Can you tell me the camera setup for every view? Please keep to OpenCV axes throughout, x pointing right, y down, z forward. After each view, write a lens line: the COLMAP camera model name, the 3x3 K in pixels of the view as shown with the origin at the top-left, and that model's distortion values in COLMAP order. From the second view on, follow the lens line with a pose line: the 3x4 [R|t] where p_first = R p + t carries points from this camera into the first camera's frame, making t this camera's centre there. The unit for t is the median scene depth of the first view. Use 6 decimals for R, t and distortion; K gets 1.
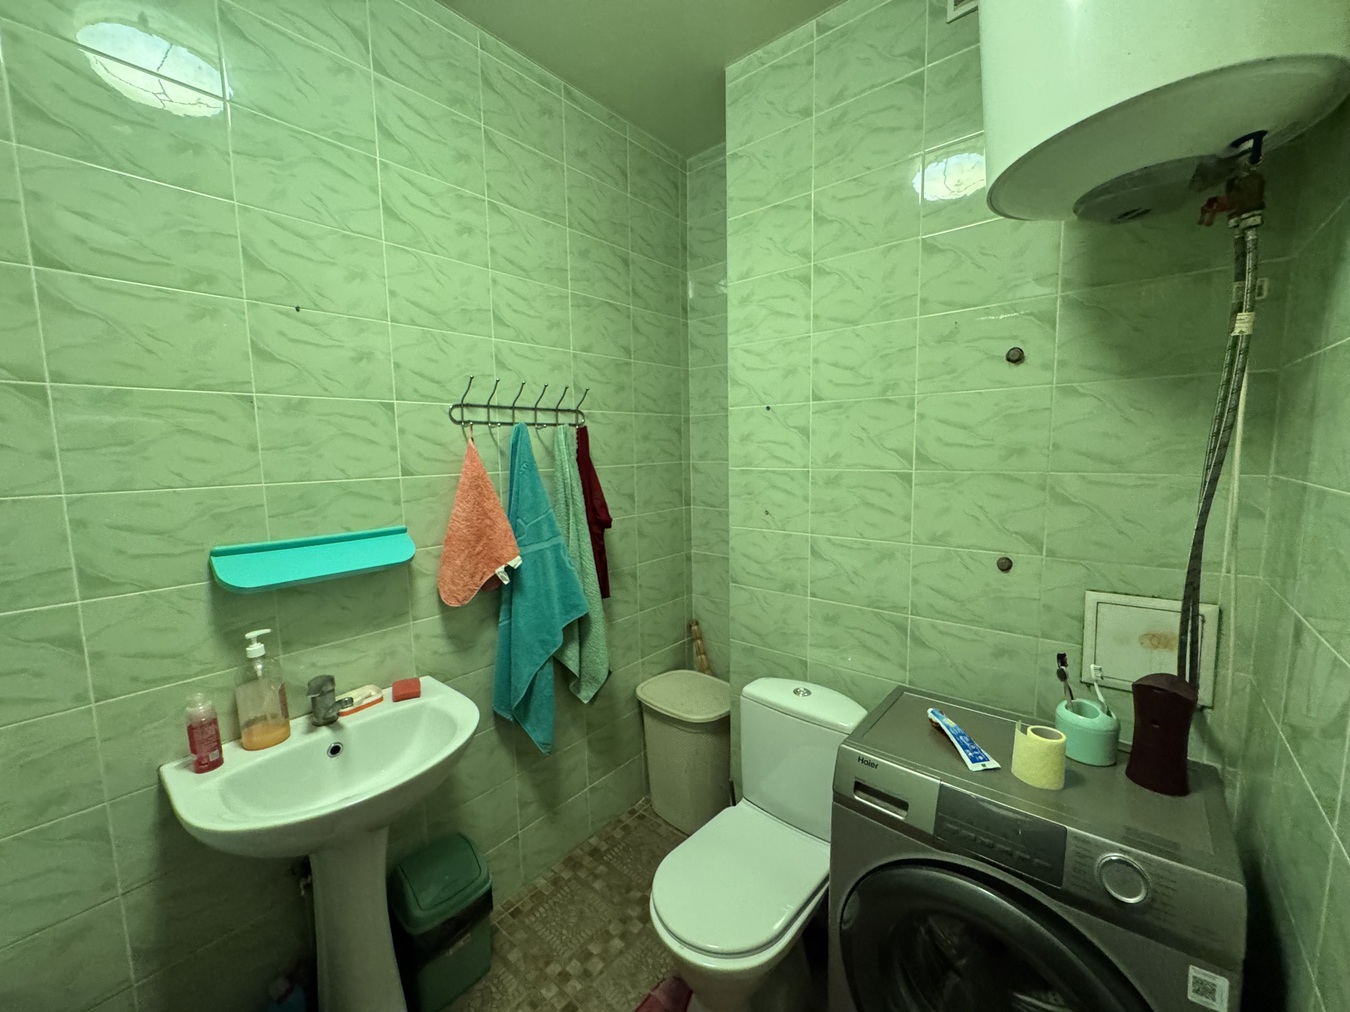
lens RADIAL K [[540.7, 0, 675.0], [0, 540.7, 506.0], [0, 0, 1]] dist [-0.003062, -0.000646]
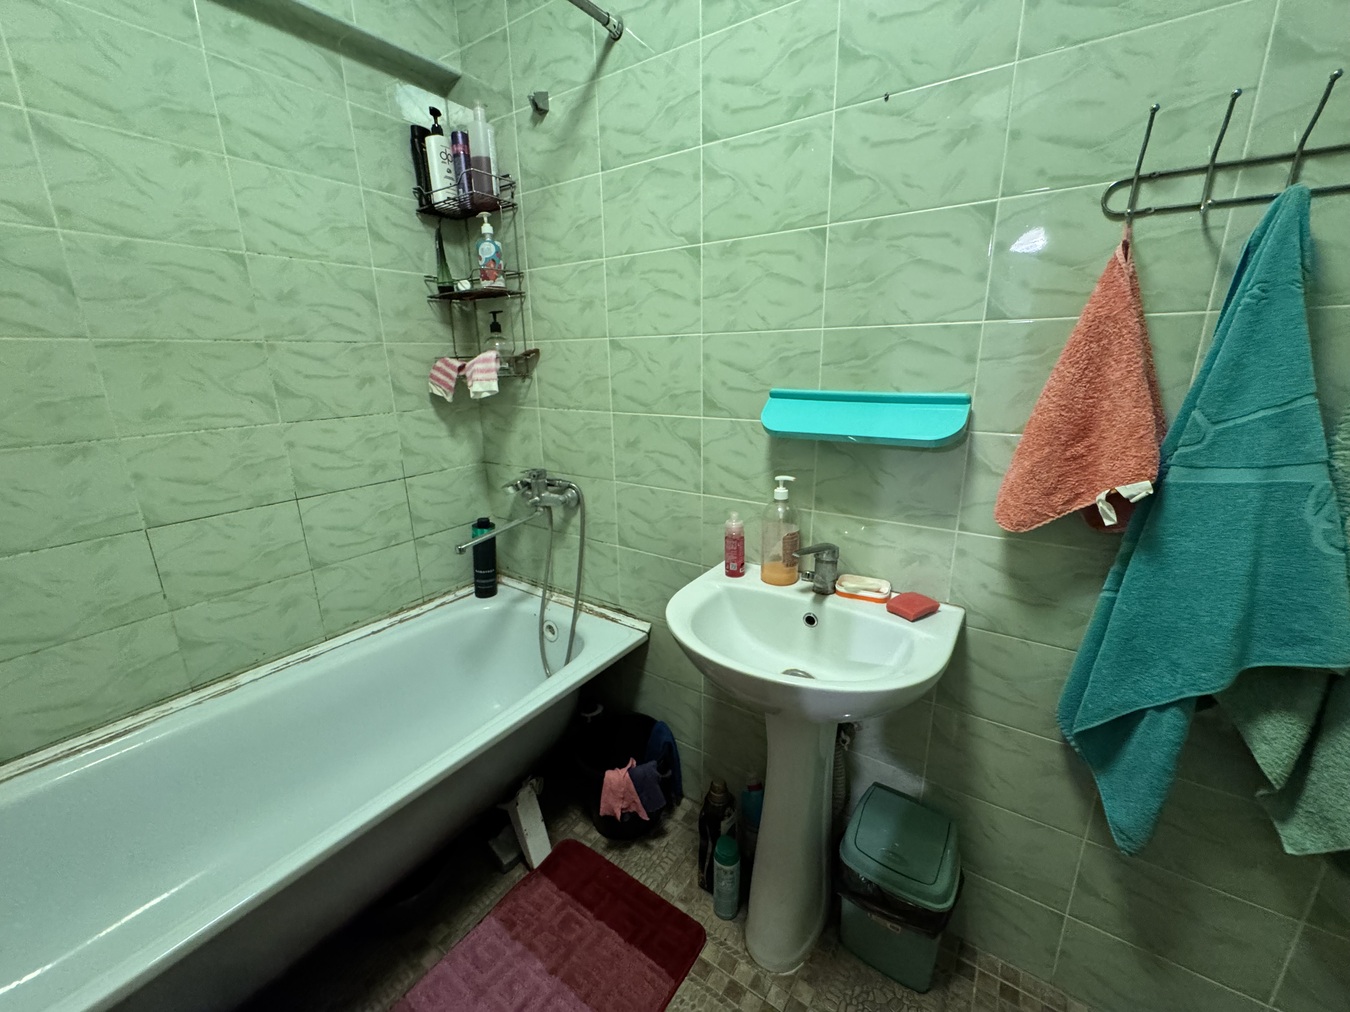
lens RADIAL K [[540.7, 0, 675.0], [0, 540.7, 506.0], [0, 0, 1]] dist [-0.003062, -0.000646]
pose [[0.094472, 0.278321, -0.955831, 0.182736], [-0.093523, 0.958360, 0.269814, 0.024058], [0.991125, 0.063902, 0.116568, 0.590137]]
